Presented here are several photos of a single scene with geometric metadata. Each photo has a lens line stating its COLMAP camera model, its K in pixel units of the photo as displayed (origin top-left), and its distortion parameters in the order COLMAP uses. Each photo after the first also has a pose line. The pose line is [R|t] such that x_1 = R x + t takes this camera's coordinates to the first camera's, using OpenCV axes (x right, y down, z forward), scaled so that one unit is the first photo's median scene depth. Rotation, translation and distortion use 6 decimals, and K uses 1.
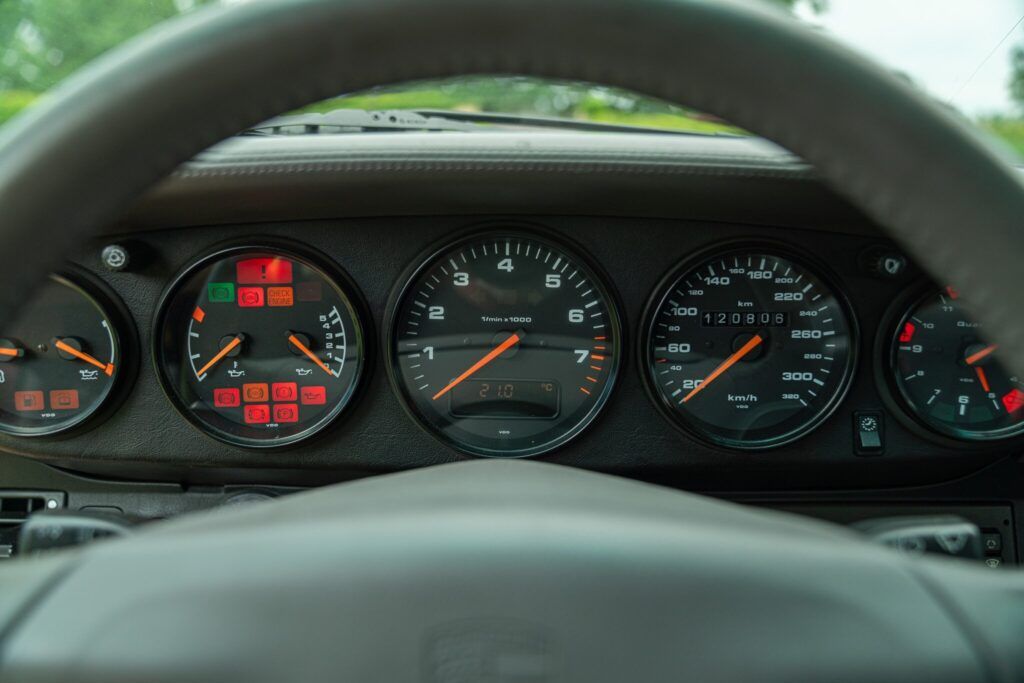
lens RADIAL K [[697.5, 0, 512.0], [0, 697.5, 341.5], [0, 0, 1]] dist [-0.017294, 0.000212]
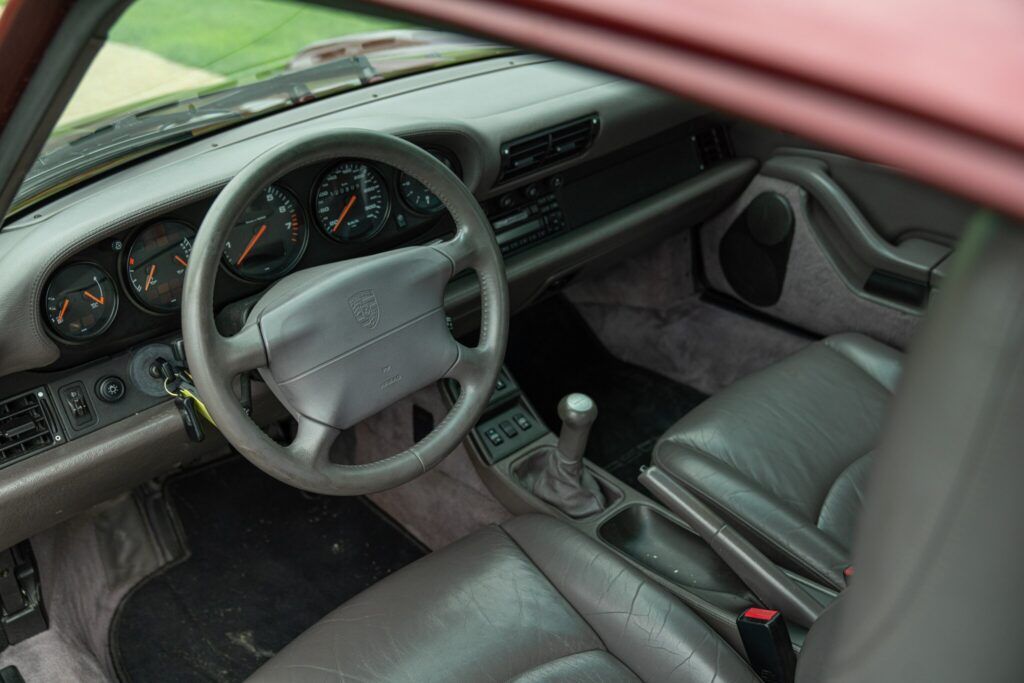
lens RADIAL K [[973.4, 0, 512.0], [0, 973.4, 341.5], [0, 0, 1]] dist [-0.006656, -0.002790]
pose [[0.736385, -0.367250, 0.568211, -1.332571], [0.229323, 0.925622, 0.301057, -0.426056], [-0.636512, -0.091390, 0.765833, -1.967428]]
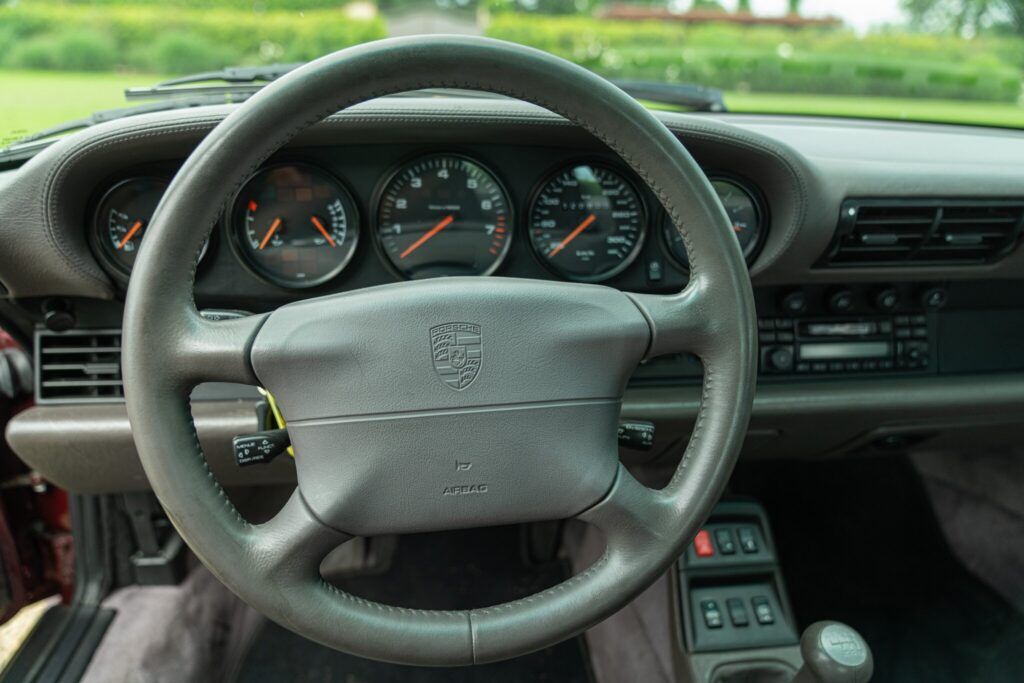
lens RADIAL K [[697.5, 0, 512.0], [0, 697.5, 341.5], [0, 0, 1]] dist [-0.017294, 0.000212]
pose [[0.990646, -0.033704, 0.132227, -0.078915], [0.015028, 0.990069, 0.139779, 0.054369], [-0.135625, -0.136485, 0.981314, -0.681543]]
